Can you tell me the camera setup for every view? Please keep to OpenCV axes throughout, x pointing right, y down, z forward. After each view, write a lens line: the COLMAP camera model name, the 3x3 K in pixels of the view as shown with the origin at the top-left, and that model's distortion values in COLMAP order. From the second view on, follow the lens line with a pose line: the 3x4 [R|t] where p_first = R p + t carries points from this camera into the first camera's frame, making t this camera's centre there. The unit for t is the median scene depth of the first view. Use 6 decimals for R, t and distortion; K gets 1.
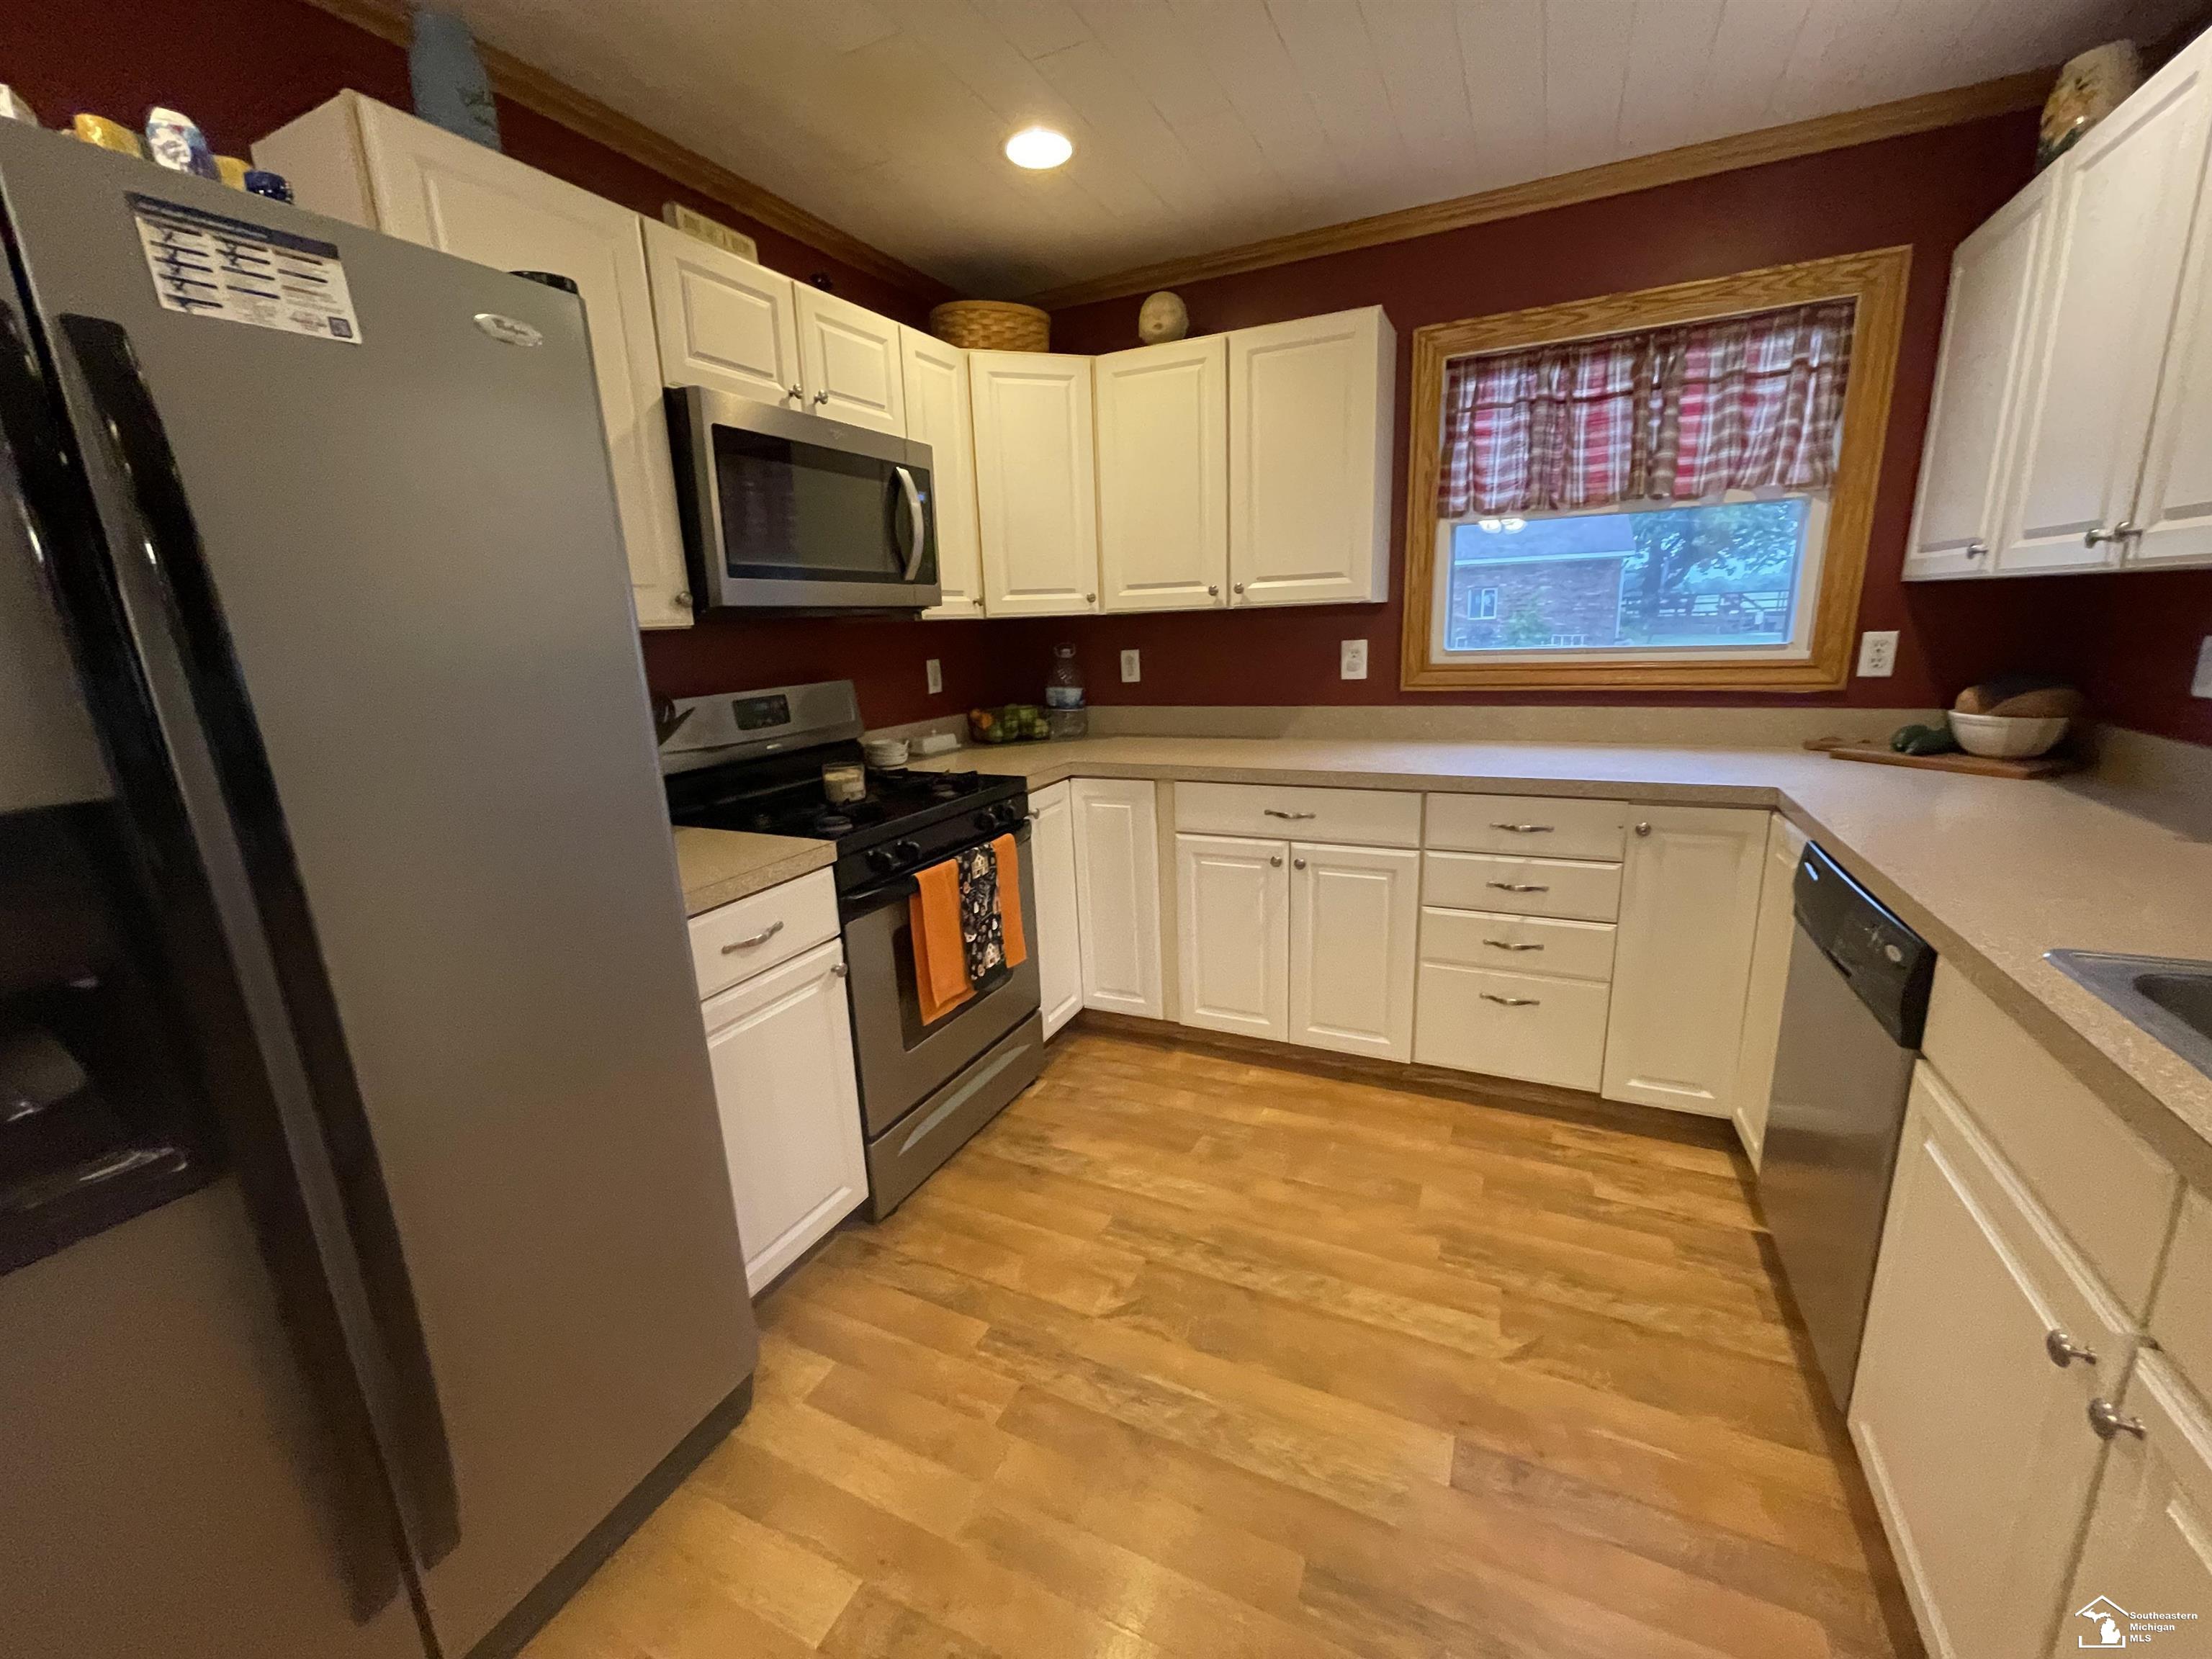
lens RADIAL K [[892.1, 0, 1109.1], [0, 892.1, 833.1], [0, 0, 1]] dist [-0.001427, 0.000836]
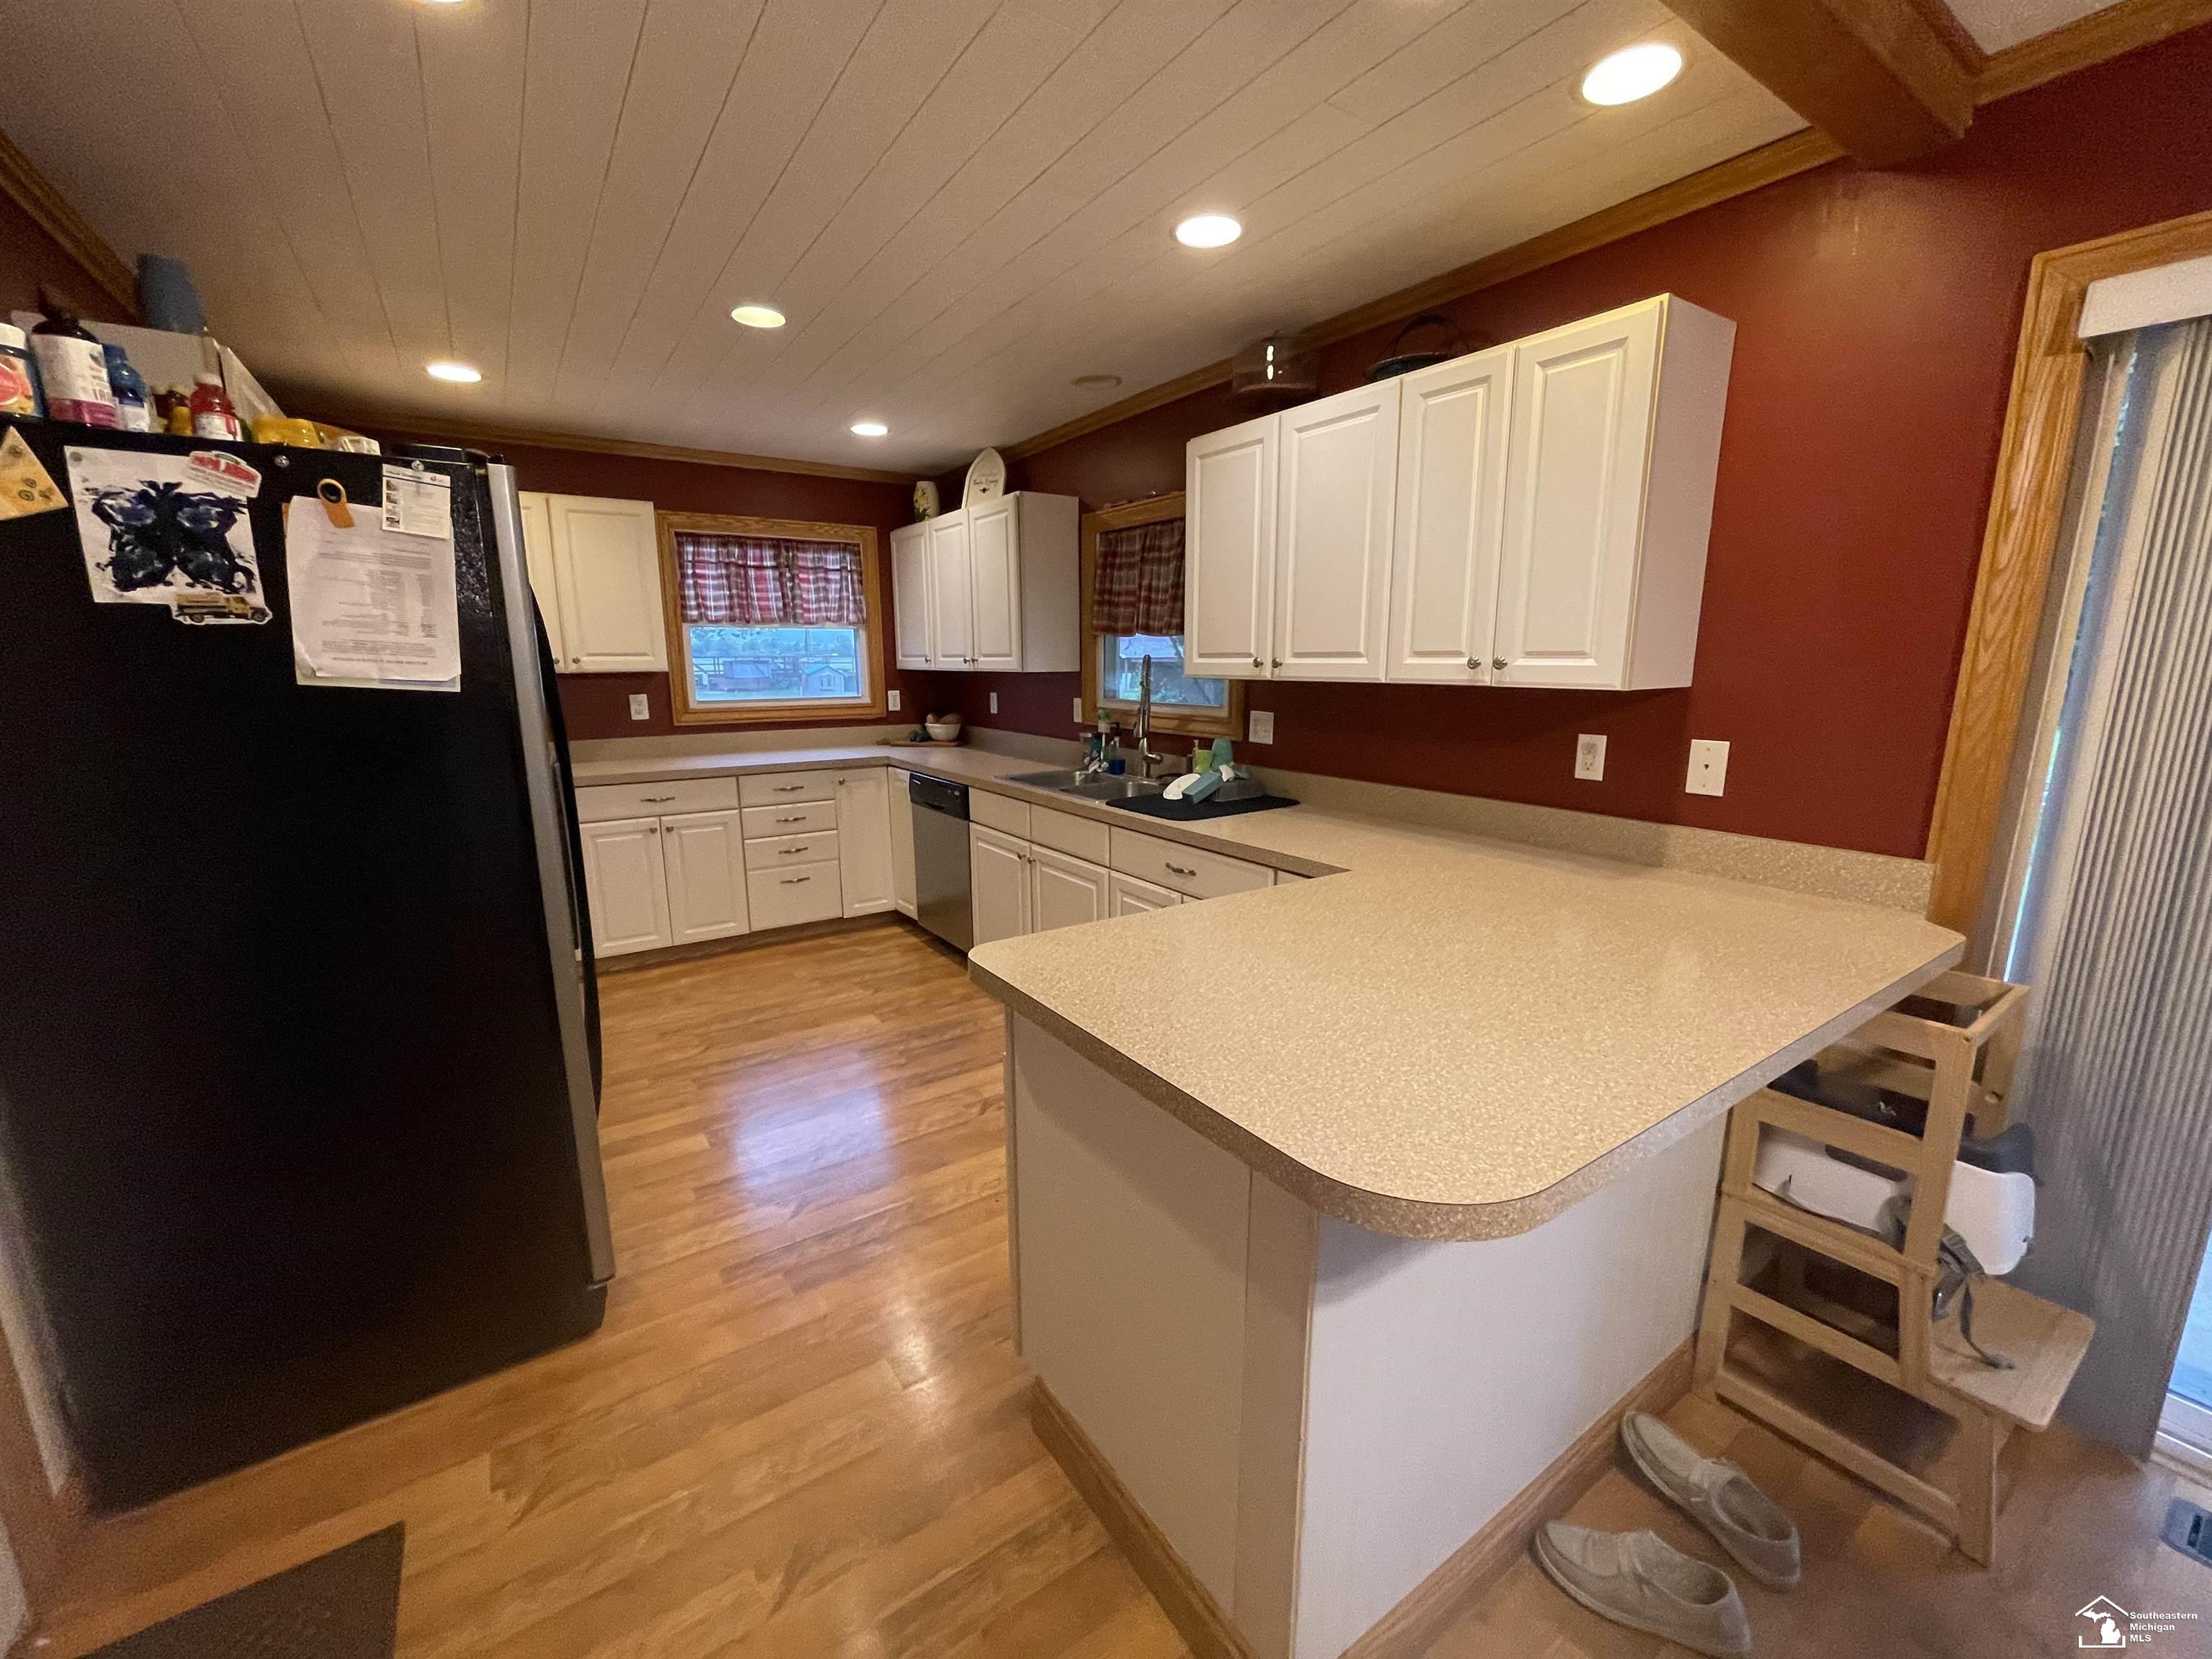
lens RADIAL K [[892.1, 0, 1100.8], [0, 892.1, 832.4], [0, 0, 1]] dist [-0.001427, 0.000836]
pose [[0.497395, -0.131059, 0.857567, -0.820333], [0.185476, 0.981731, 0.042457, 0.122053], [-0.847465, 0.137940, 0.512617, -0.526168]]
